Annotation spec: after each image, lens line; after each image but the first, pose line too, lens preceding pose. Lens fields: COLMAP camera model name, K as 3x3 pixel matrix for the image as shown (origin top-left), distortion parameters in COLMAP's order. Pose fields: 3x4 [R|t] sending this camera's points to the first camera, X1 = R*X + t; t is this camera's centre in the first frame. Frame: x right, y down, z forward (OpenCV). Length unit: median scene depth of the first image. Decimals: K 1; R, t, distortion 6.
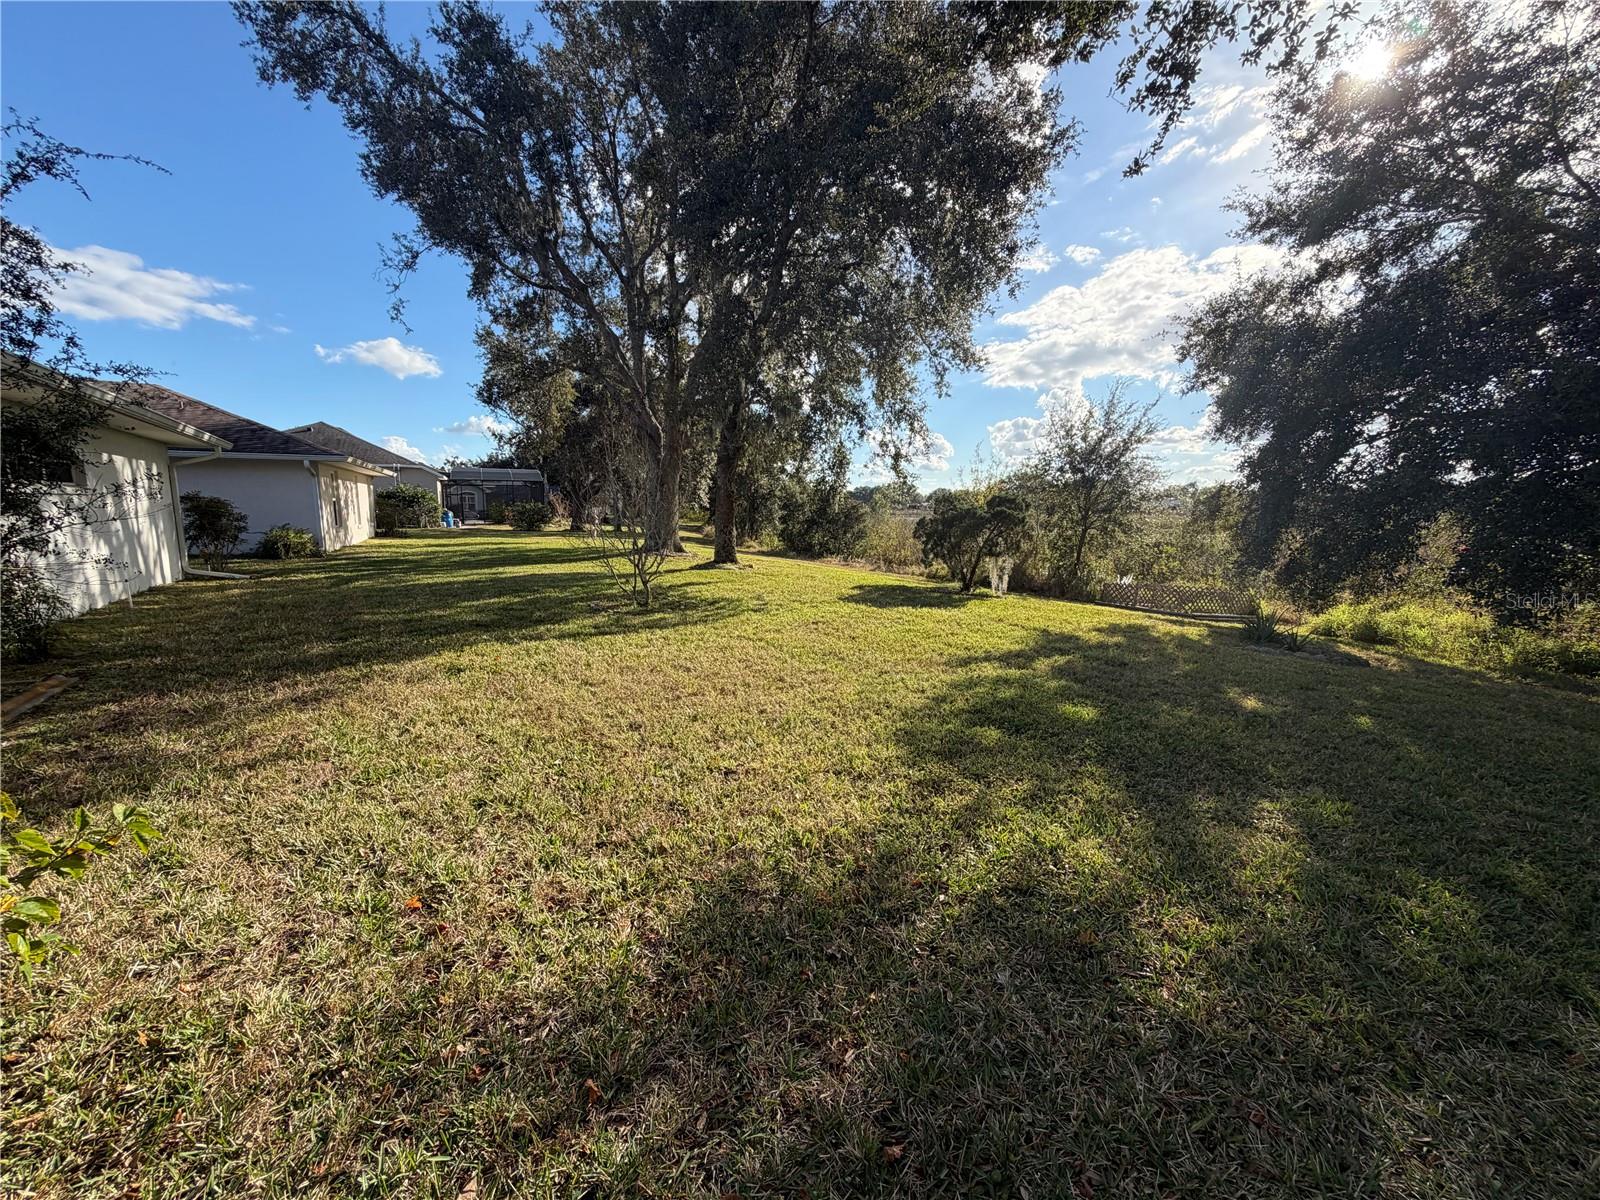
lens RADIAL K [[644.0, 0, 797.7], [0, 644.0, 599.5], [0, 0, 1]] dist [0.002406, -0.000194]
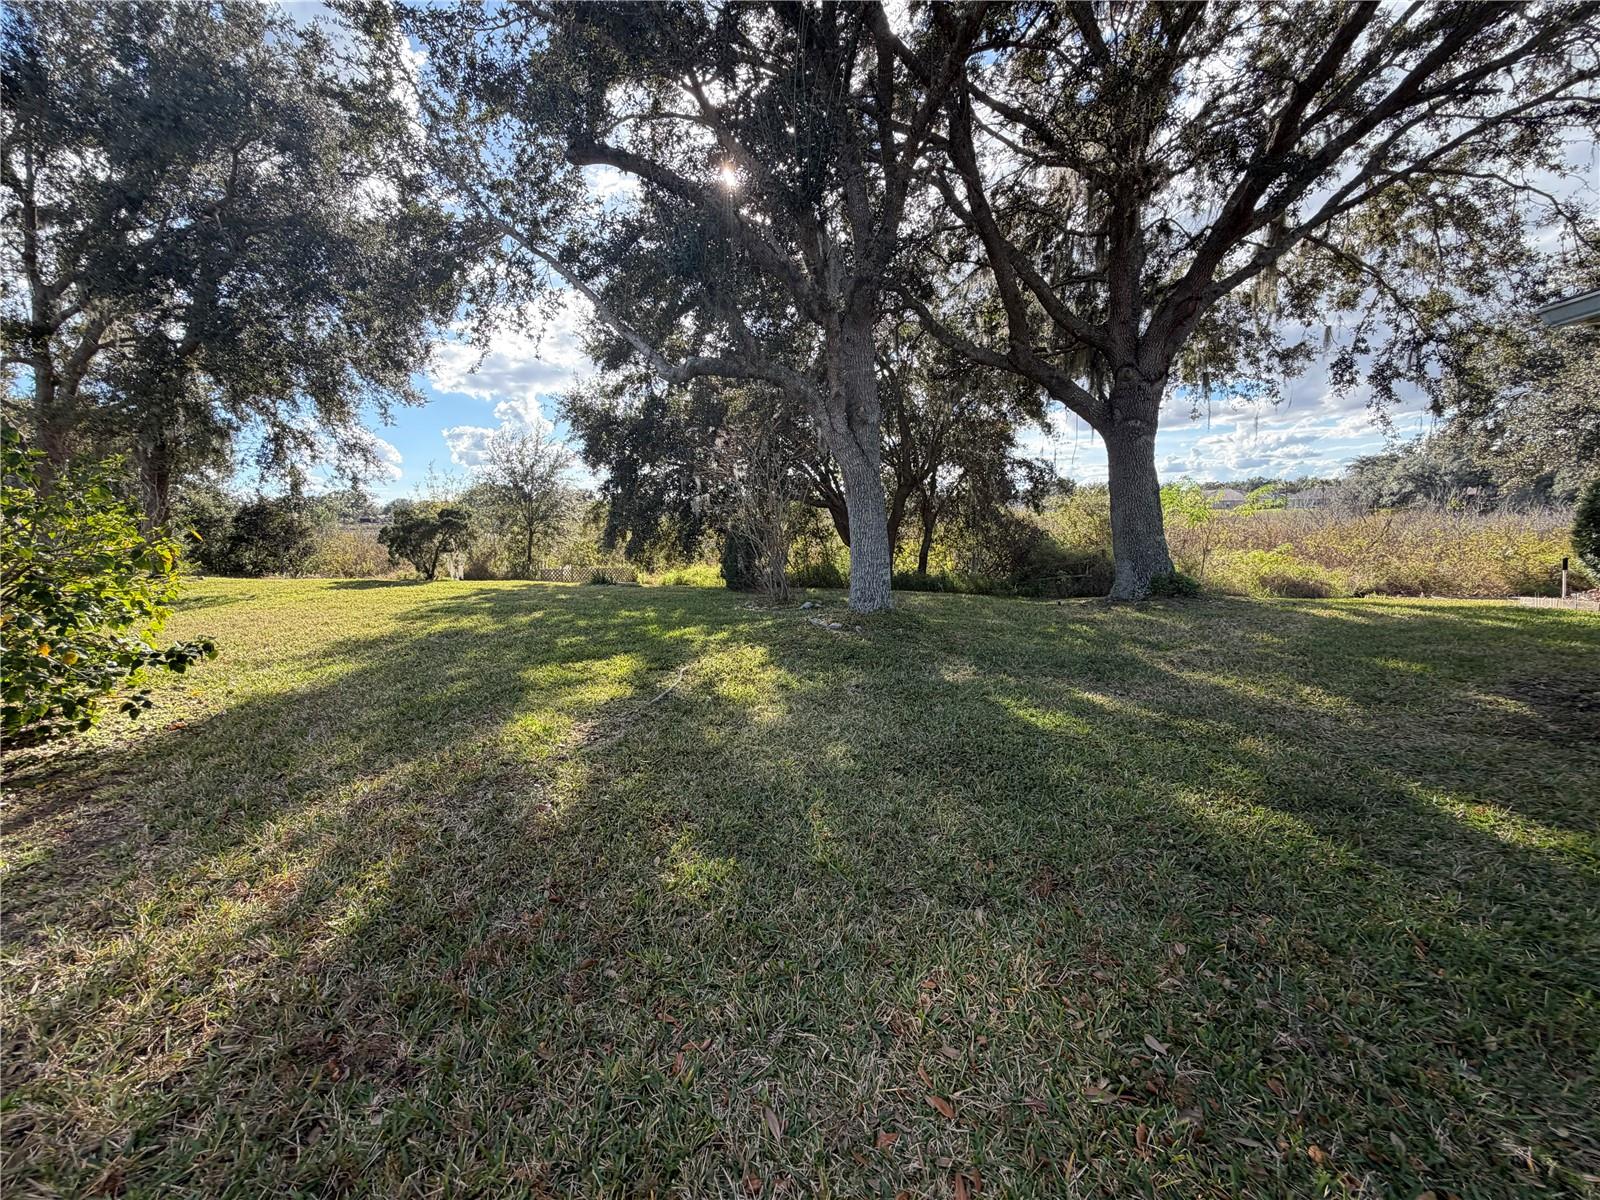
lens RADIAL K [[644.0, 0, 796.7], [0, 644.0, 603.8], [0, 0, 1]] dist [0.002406, -0.000194]
pose [[0.723207, -0.112643, 0.681383, -0.098073], [0.118498, 0.992217, 0.038258, 0.068953], [-0.680389, 0.053074, 0.730927, -0.458635]]
